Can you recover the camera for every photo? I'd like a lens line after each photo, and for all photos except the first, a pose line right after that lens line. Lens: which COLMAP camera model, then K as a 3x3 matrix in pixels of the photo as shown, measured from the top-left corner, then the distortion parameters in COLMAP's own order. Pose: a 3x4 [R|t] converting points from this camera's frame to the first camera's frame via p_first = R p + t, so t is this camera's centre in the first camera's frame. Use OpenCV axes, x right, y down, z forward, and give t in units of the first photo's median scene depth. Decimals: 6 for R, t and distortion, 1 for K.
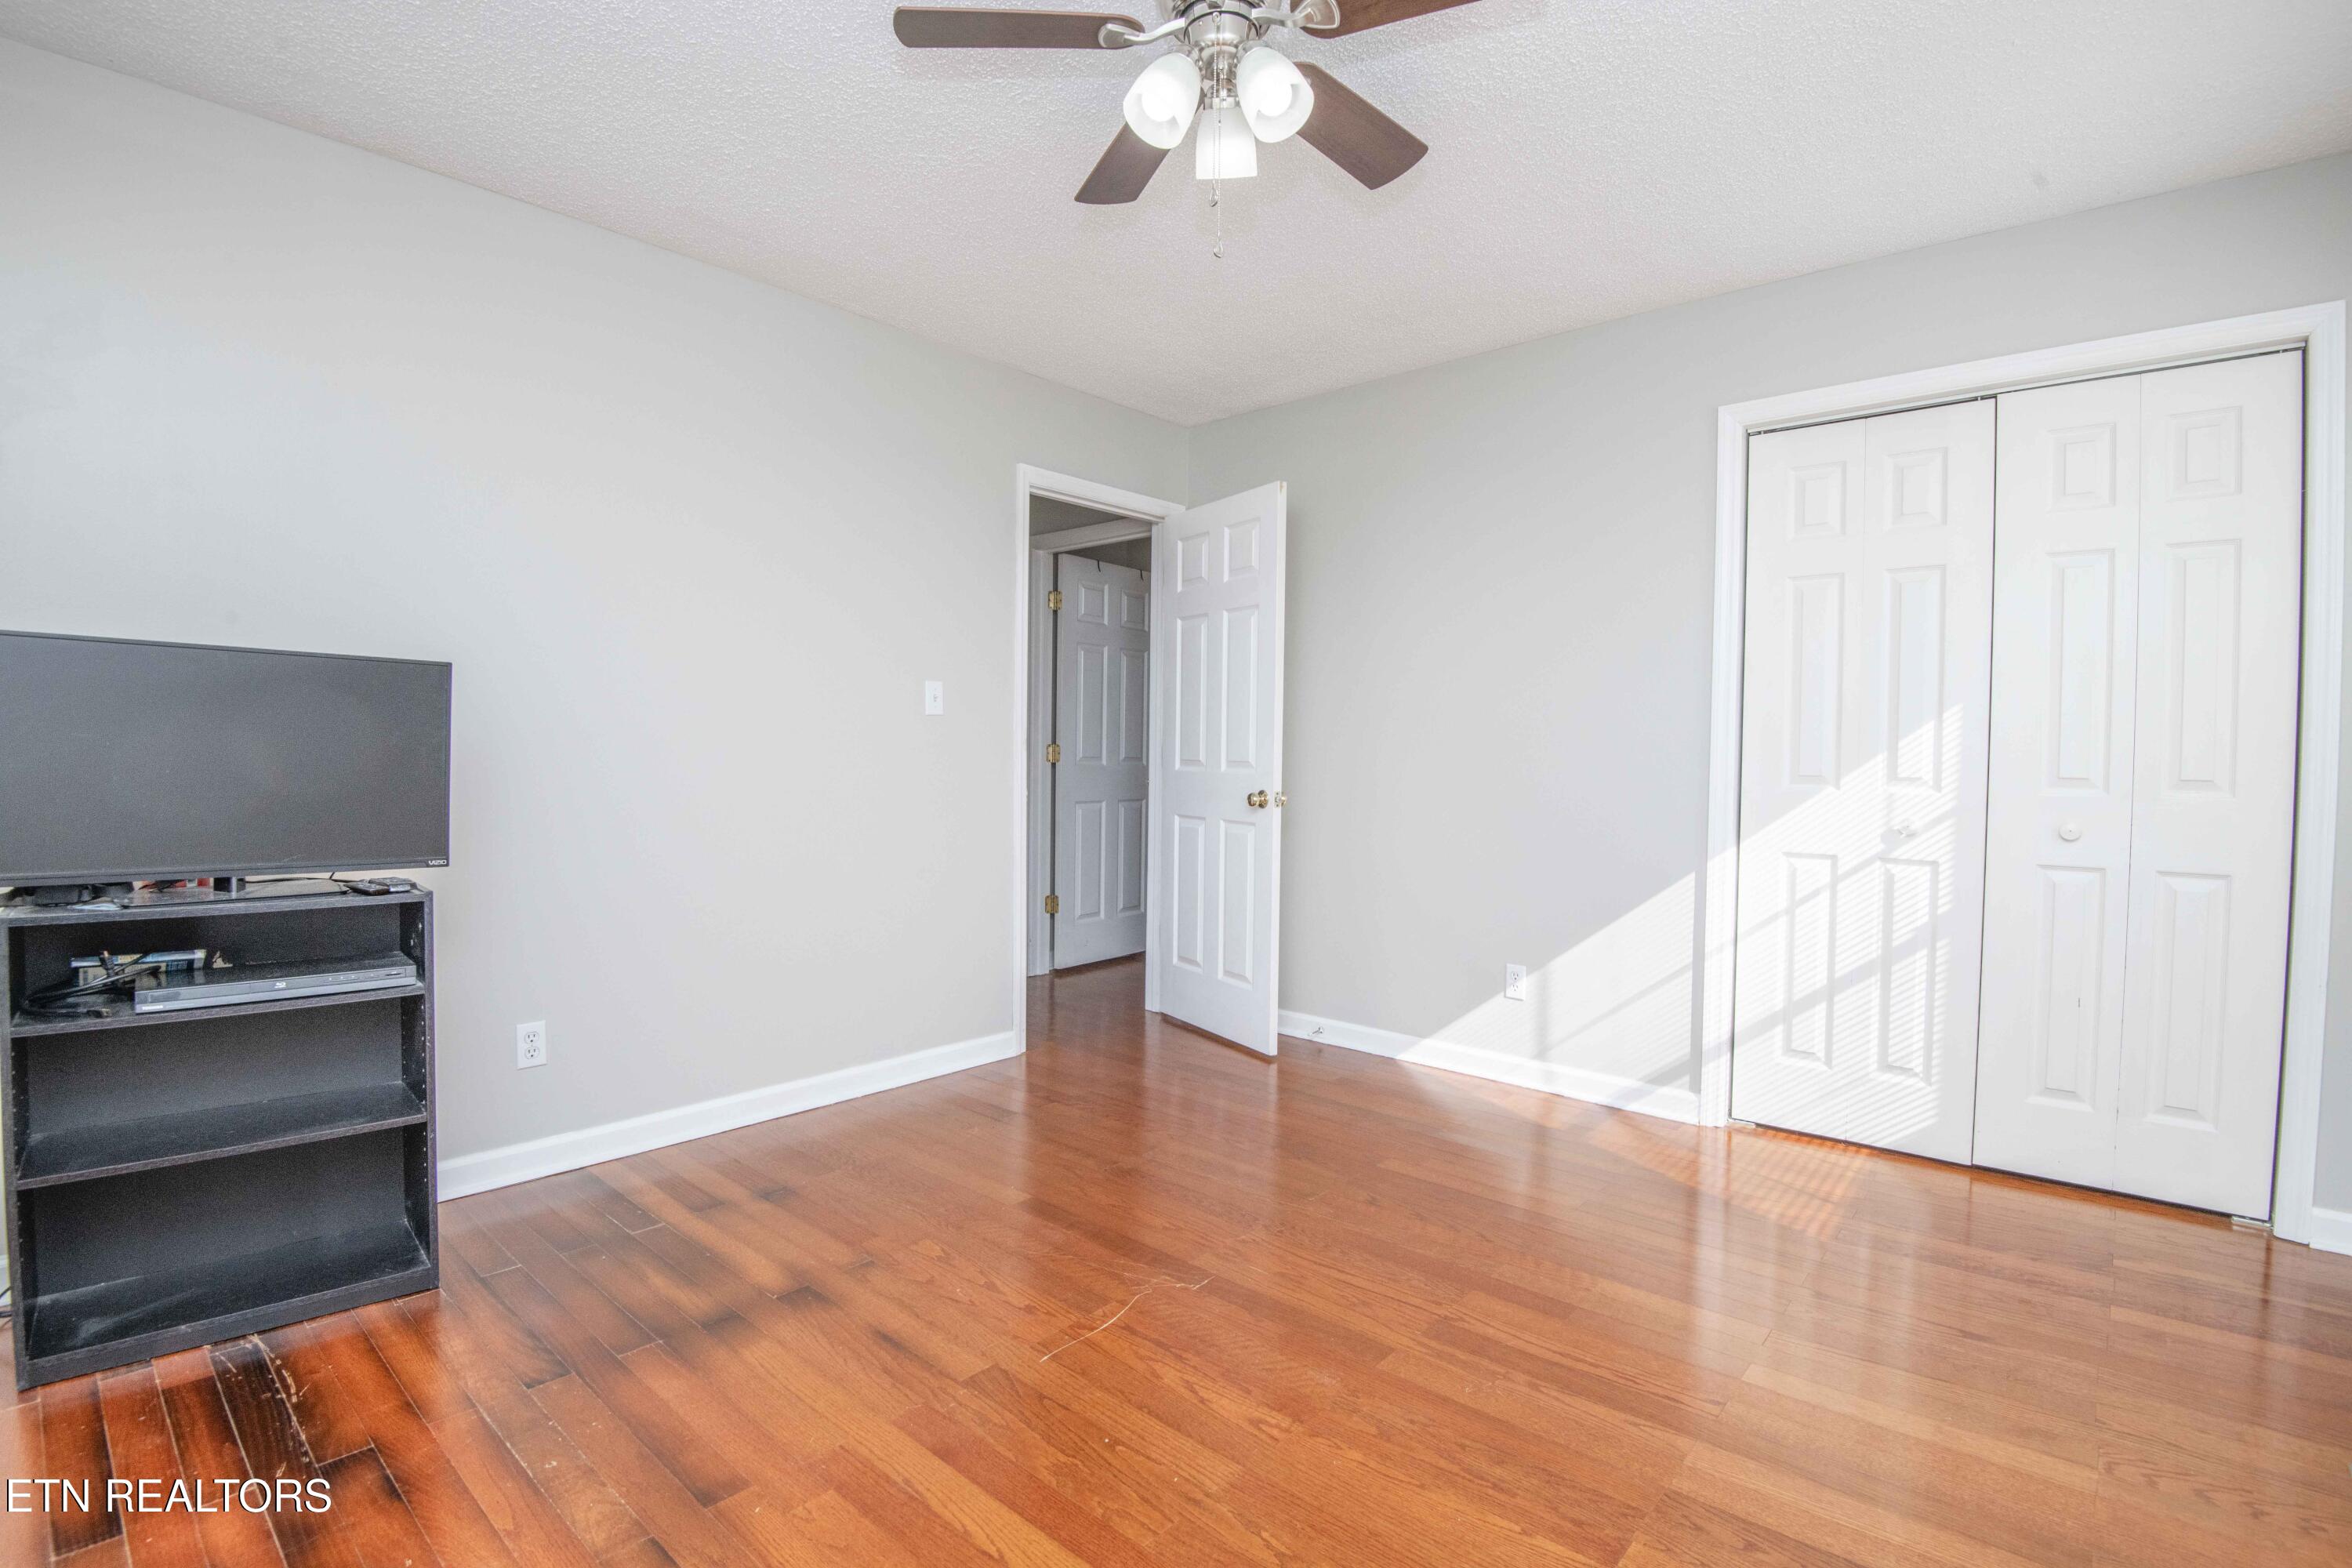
lens RADIAL K [[1089.1, 0, 1189.4], [0, 1089.1, 780.0], [0, 0, 1]] dist [-0.016563, -0.014294]
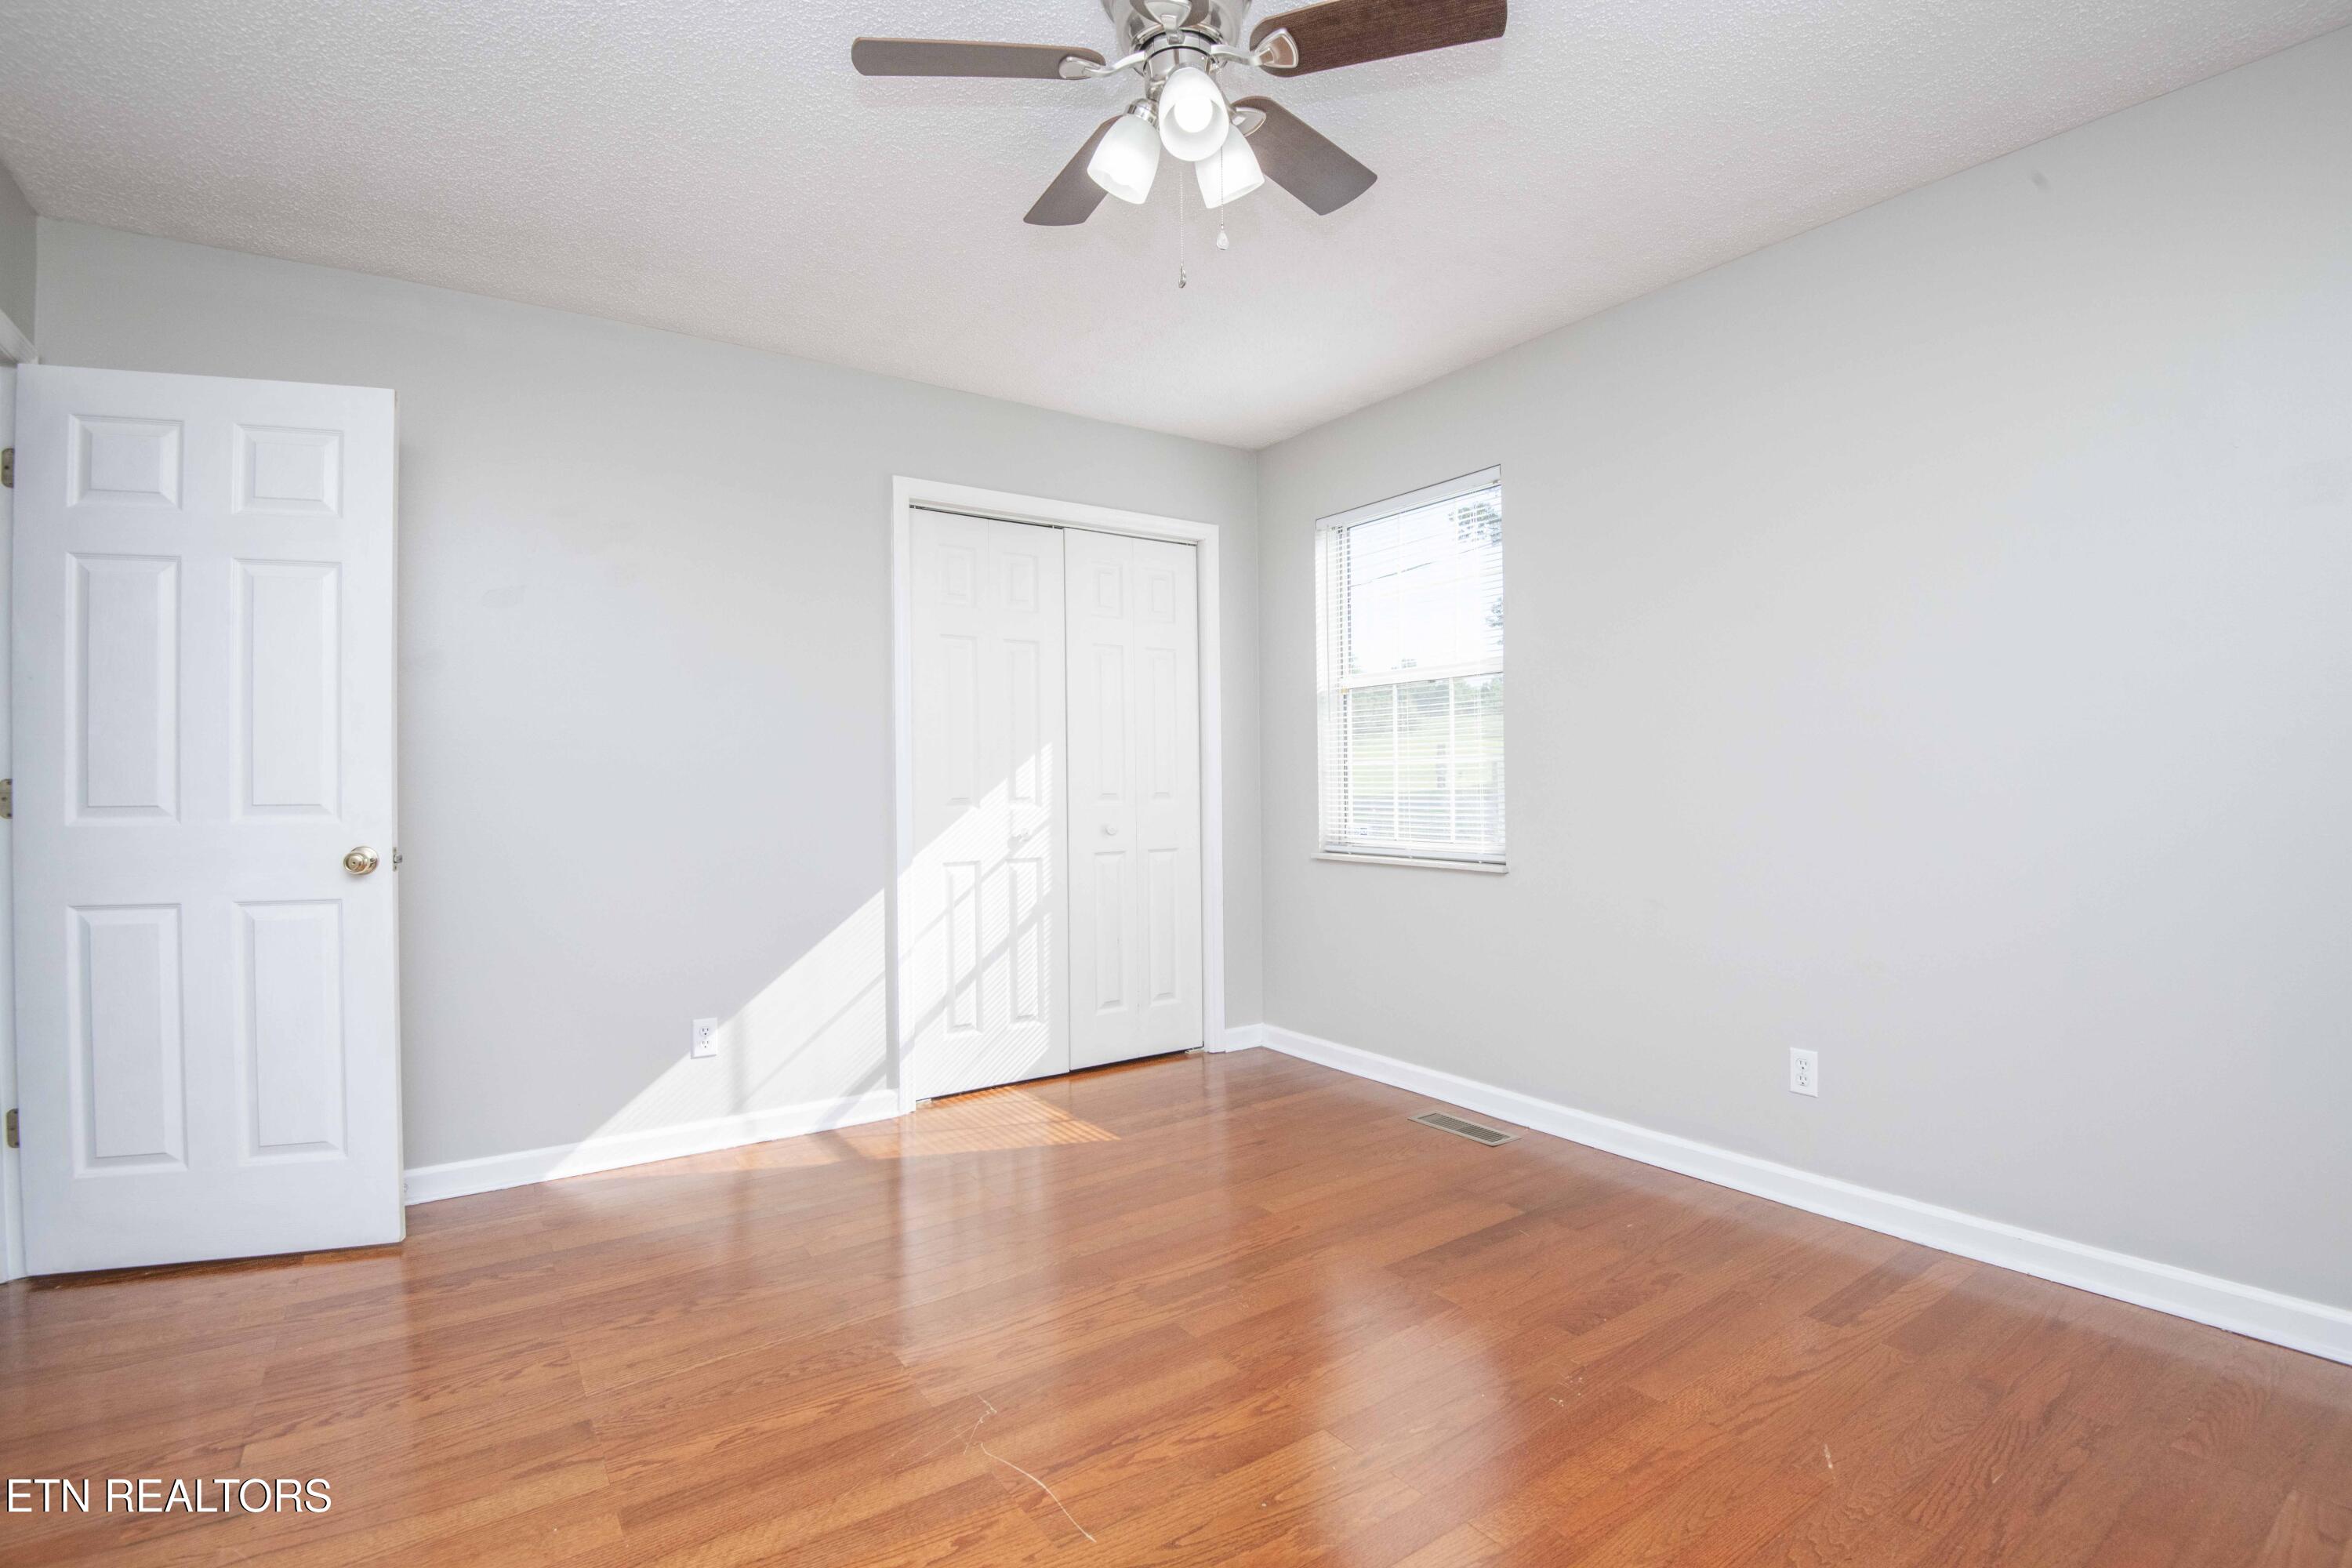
lens RADIAL K [[1089.1, 0, 1189.4], [0, 1089.1, 780.0], [0, 0, 1]] dist [-0.016563, -0.014294]
pose [[0.237653, -0.011974, 0.971276, -0.550920], [0.038577, 0.999251, 0.002880, -0.017992], [-0.970584, 0.036785, 0.237937, 0.444630]]
